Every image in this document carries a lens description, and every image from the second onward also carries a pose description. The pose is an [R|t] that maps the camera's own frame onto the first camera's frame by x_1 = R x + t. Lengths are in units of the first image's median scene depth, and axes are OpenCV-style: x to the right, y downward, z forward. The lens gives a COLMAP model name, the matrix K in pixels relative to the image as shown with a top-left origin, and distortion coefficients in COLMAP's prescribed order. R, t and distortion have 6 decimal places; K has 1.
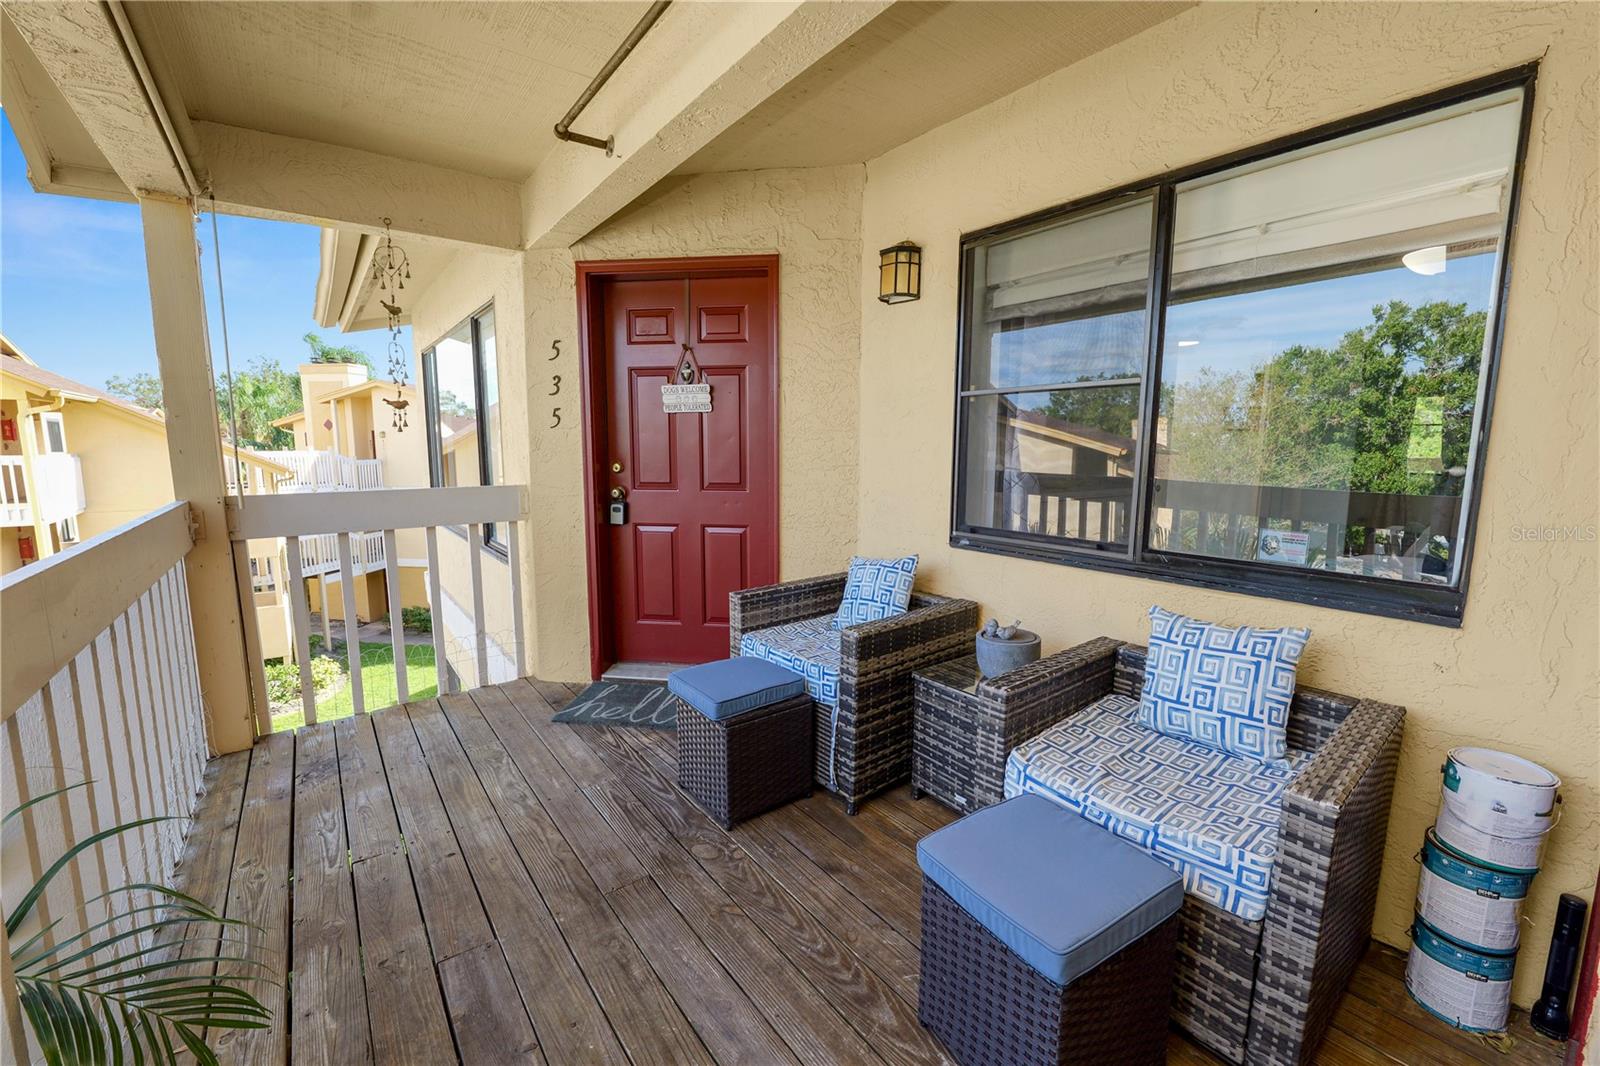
lens RADIAL K [[651.8, 0, 800.0], [0, 651.8, 533.0], [0, 0, 1]] dist [-0.011199, 0.000074]
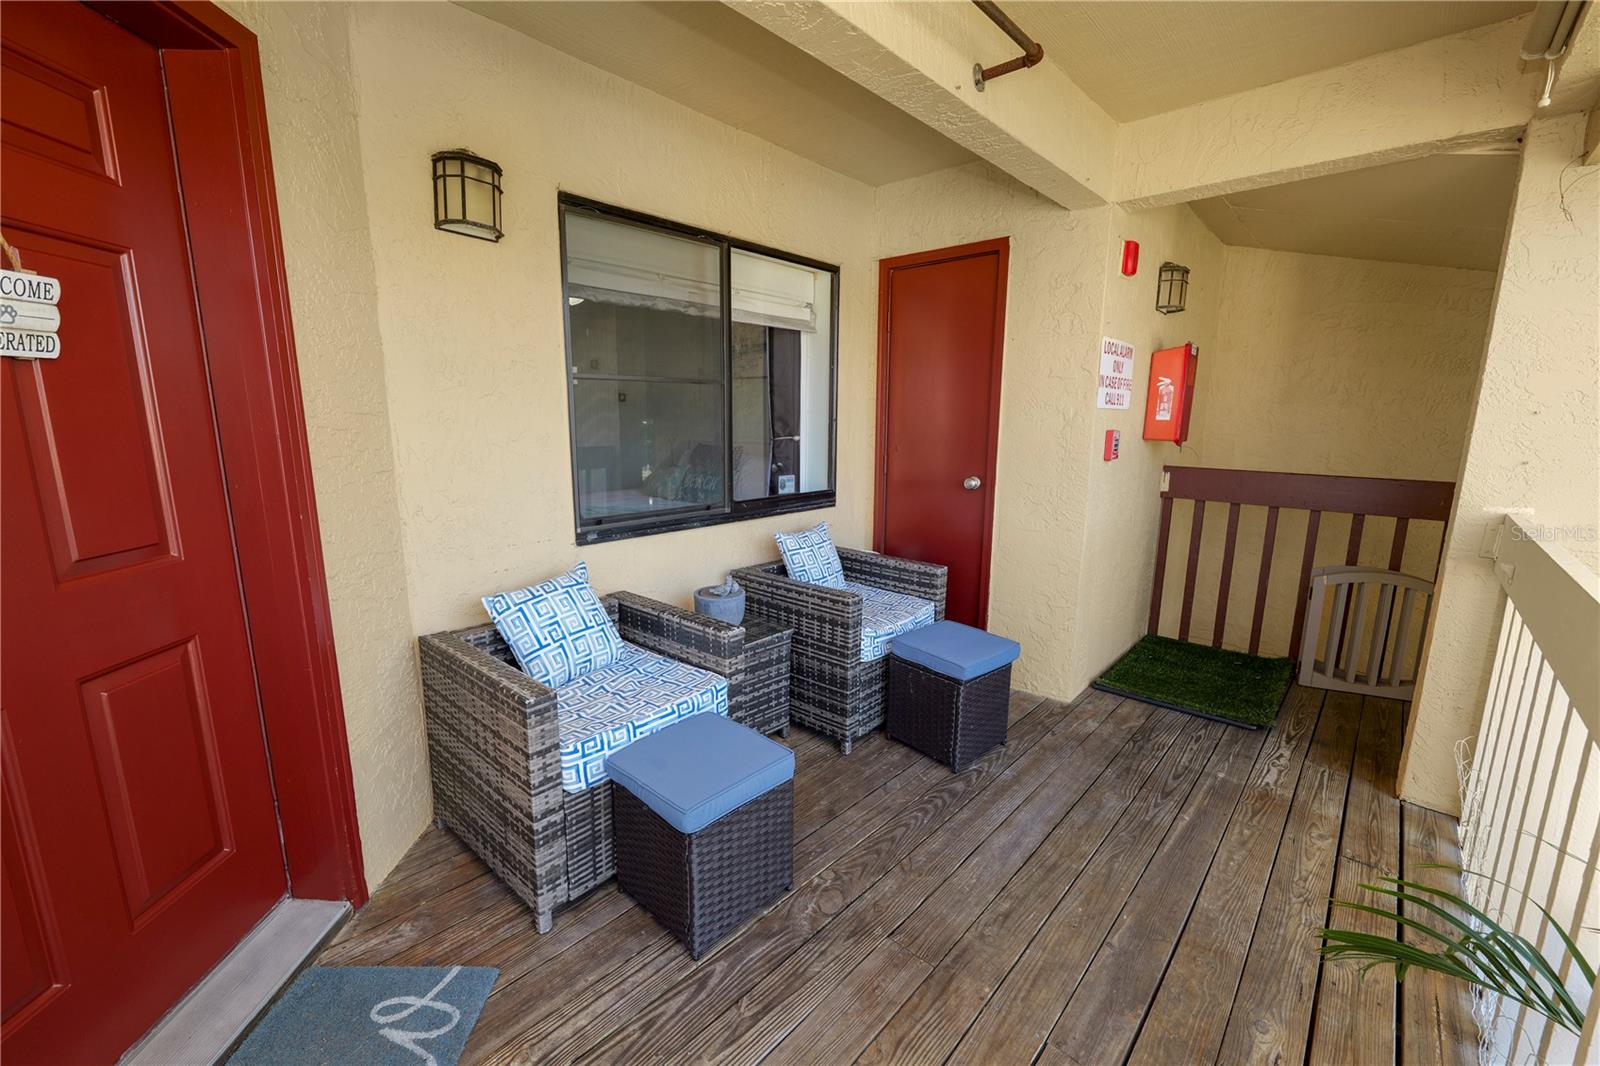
lens RADIAL K [[651.8, 0, 800.0], [0, 651.8, 533.0], [0, 0, 1]] dist [-0.011199, 0.000074]
pose [[-0.177053, -0.183925, 0.966863, -0.835002], [0.123161, 0.970521, 0.207174, -0.175594], [-0.976465, 0.155761, -0.149181, 1.009735]]
